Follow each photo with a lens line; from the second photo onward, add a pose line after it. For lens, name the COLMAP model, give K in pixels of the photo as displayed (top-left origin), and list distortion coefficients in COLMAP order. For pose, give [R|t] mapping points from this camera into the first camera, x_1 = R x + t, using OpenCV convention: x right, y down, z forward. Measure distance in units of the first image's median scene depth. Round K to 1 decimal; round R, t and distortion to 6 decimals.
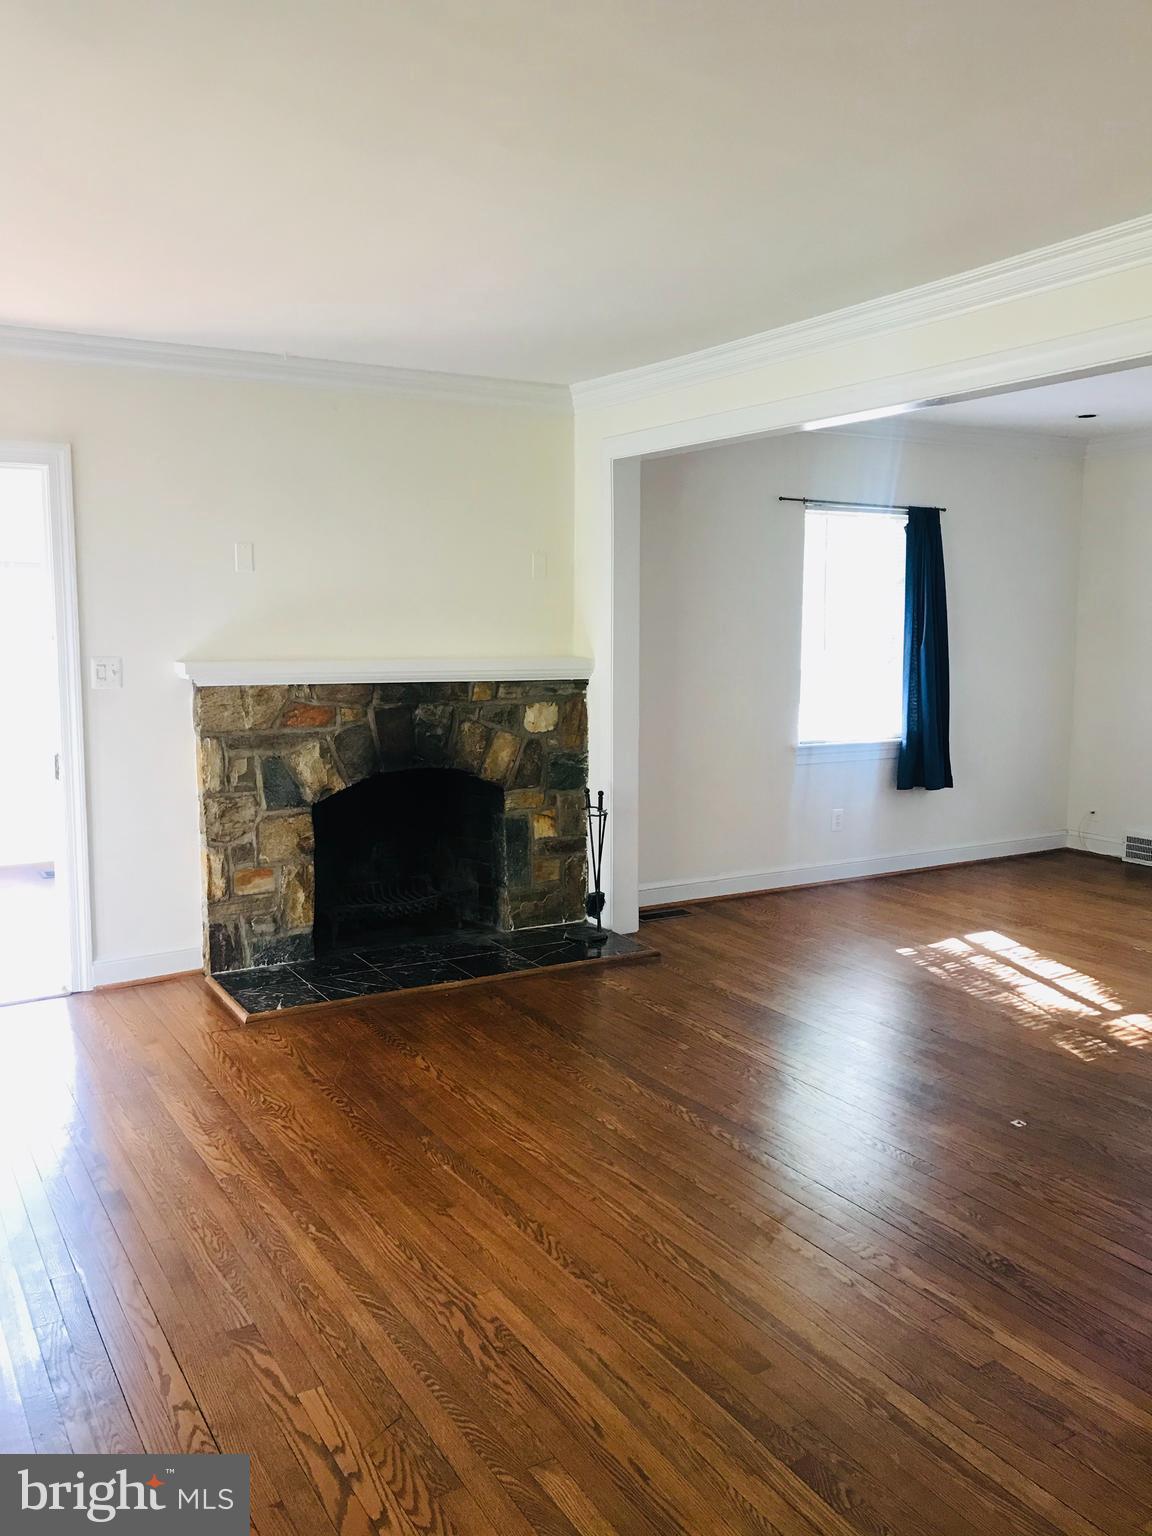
lens RADIAL K [[1248.9, 0, 575.0], [0, 1248.9, 767.7], [0, 0, 1]] dist [0.033952, -0.035680]
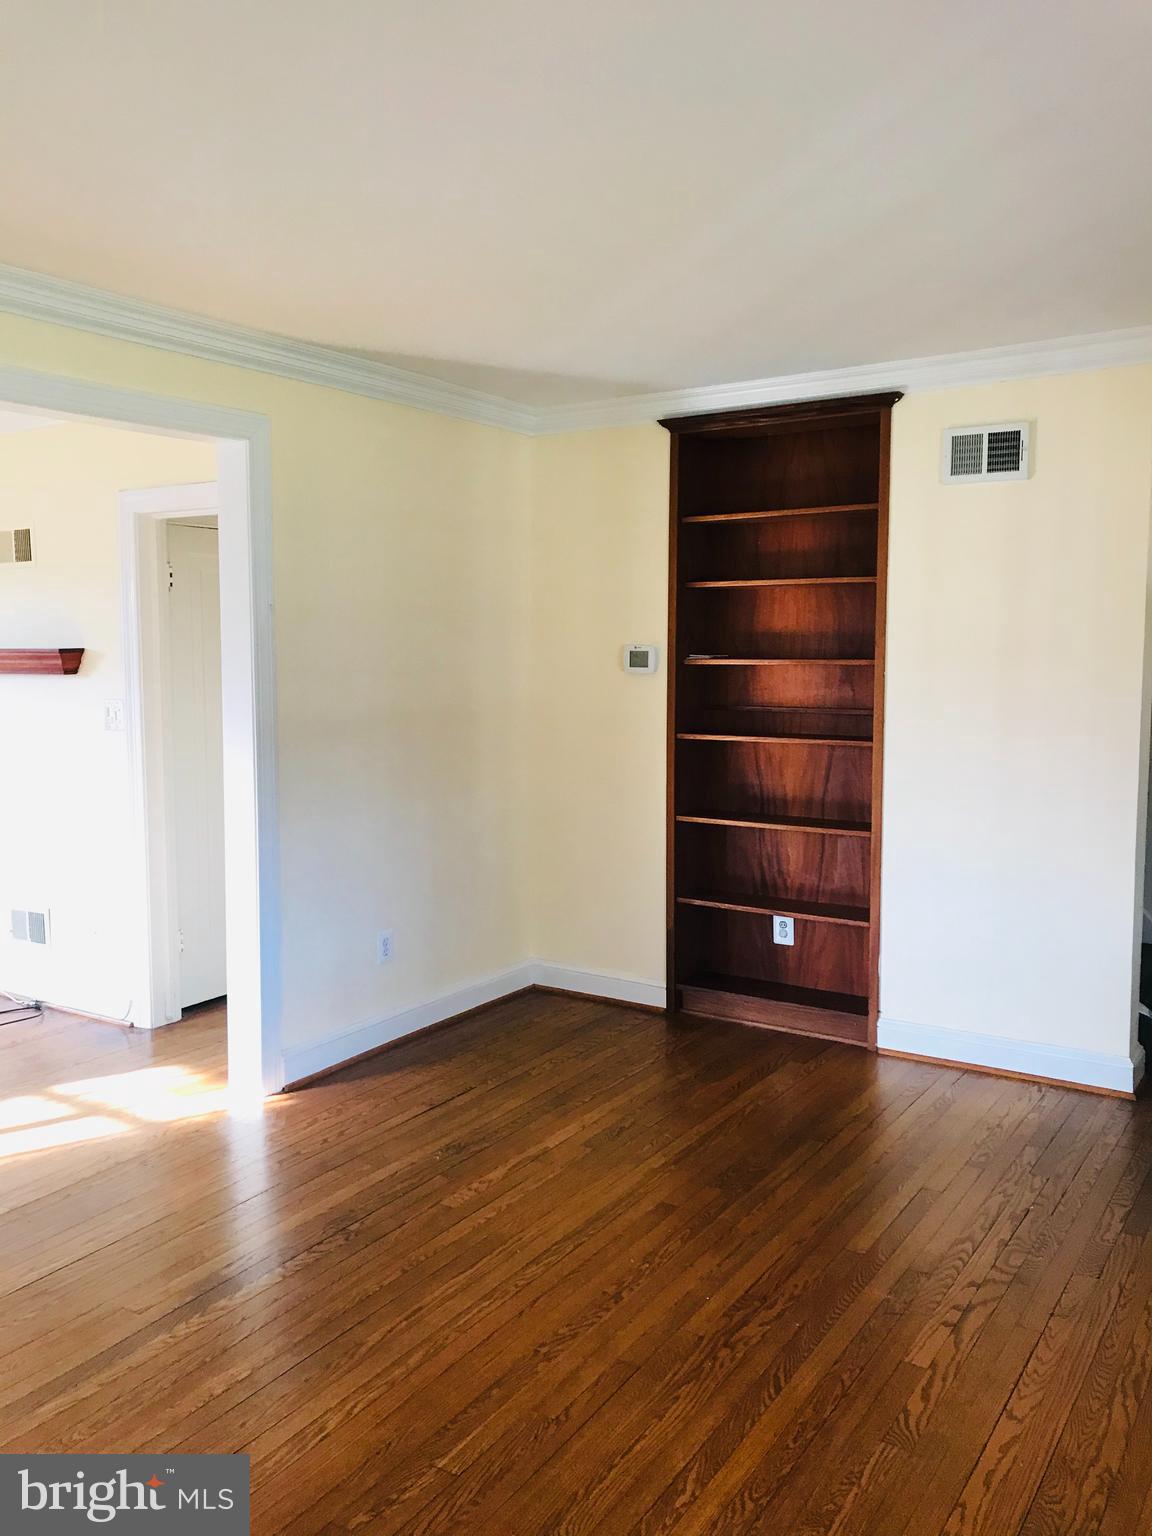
lens RADIAL K [[1248.9, 0, 574.4], [0, 1248.9, 766.2], [0, 0, 1]] dist [0.033952, -0.035680]
pose [[-0.450104, -0.086023, 0.888823, -0.948653], [0.104078, 0.983512, 0.147893, -0.198063], [-0.886890, 0.159075, -0.433729, 1.560146]]
